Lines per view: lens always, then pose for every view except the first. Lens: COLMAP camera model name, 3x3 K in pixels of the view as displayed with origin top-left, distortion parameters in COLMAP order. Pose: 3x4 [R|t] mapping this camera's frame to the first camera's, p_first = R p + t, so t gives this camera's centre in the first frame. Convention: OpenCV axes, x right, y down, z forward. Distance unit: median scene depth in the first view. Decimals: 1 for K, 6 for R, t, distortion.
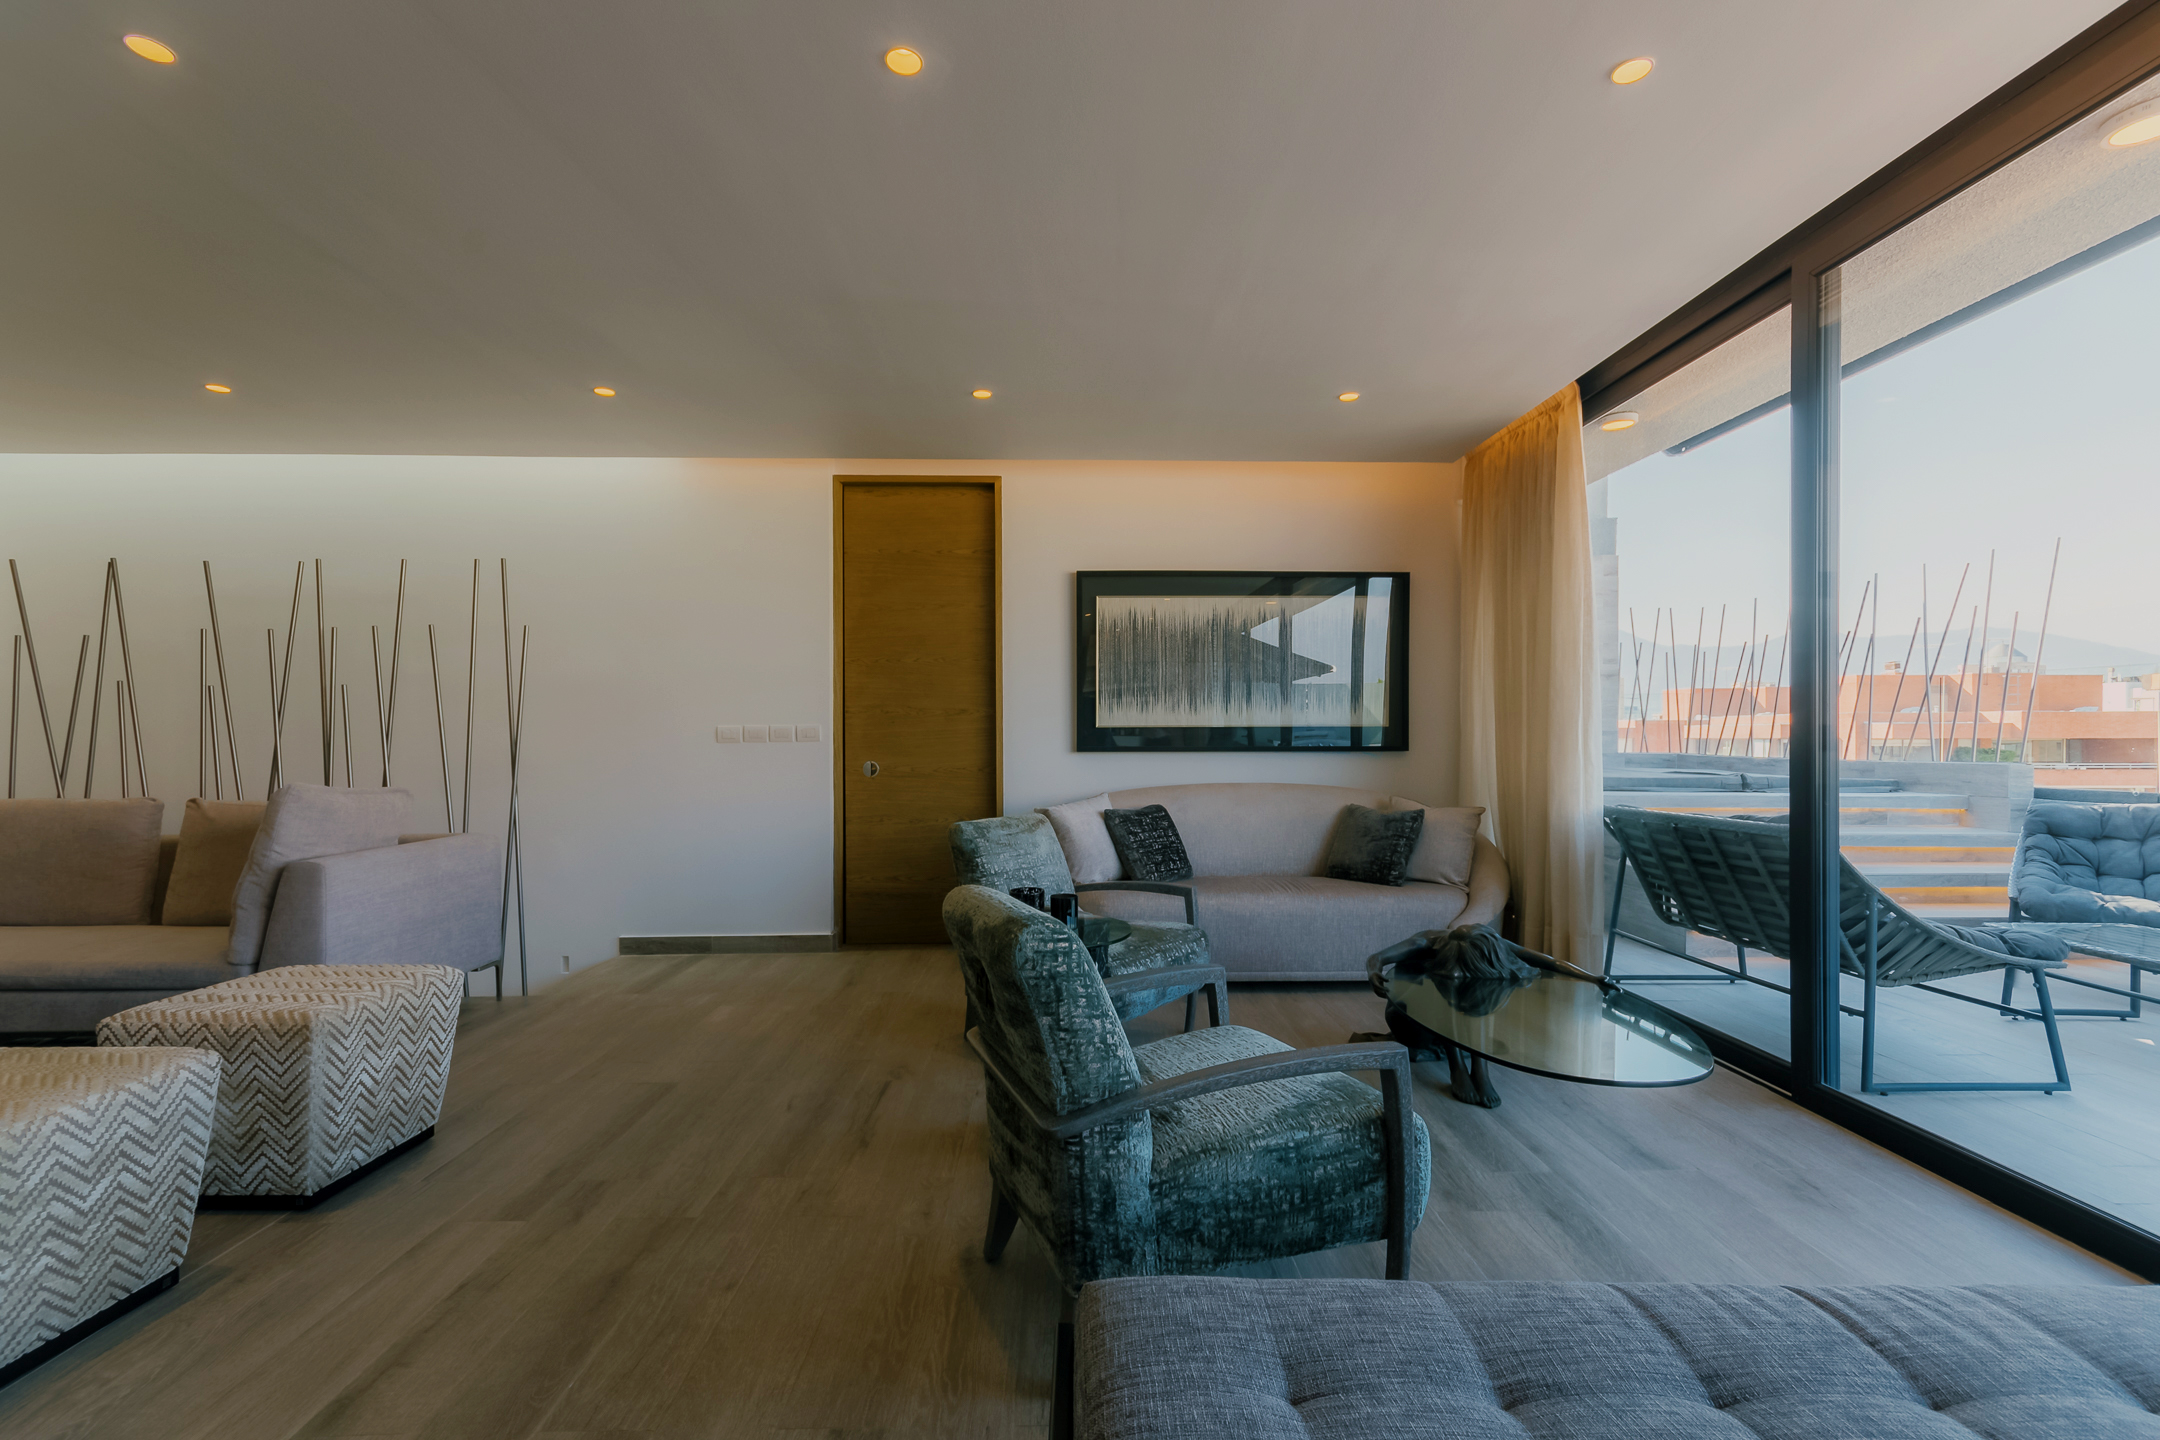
lens RADIAL K [[948.4, 0, 1081.8], [0, 948.4, 742.0], [0, 0, 1]] dist [0.003270, 0.000749]
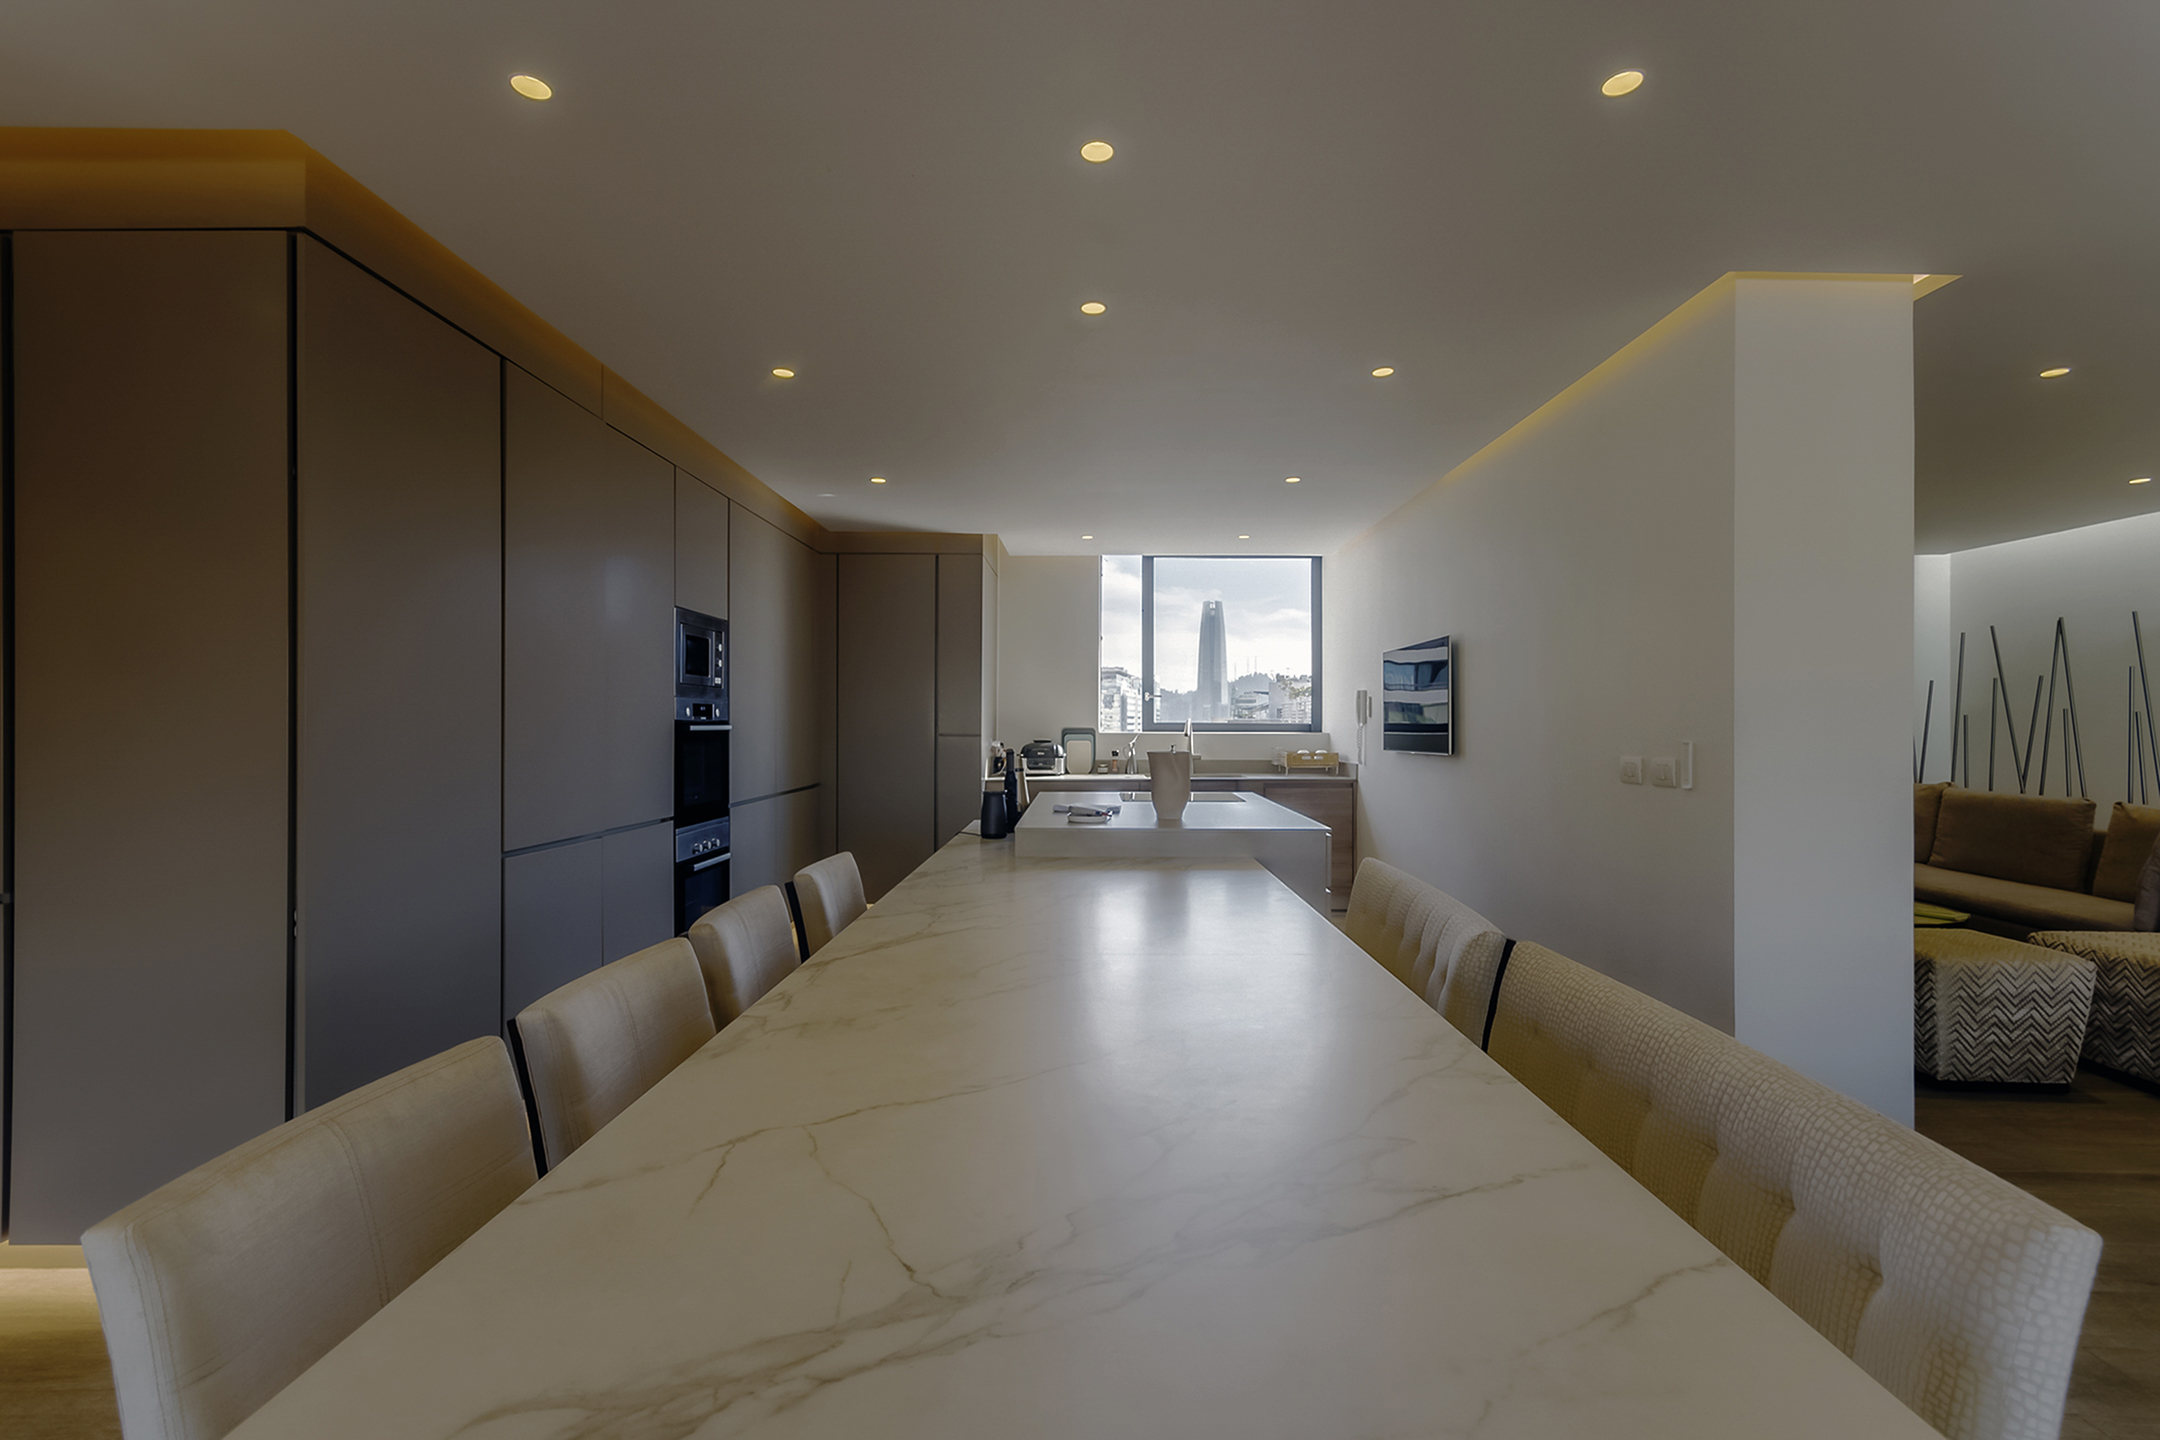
lens RADIAL K [[948.4, 0, 1081.8], [0, 948.4, 742.0], [0, 0, 1]] dist [0.003270, 0.000749]
pose [[-0.042141, 0.010603, -0.999055, 0.707279], [0.000844, 0.999944, 0.010577, -0.064139], [0.999111, -0.000398, -0.042148, -0.592247]]
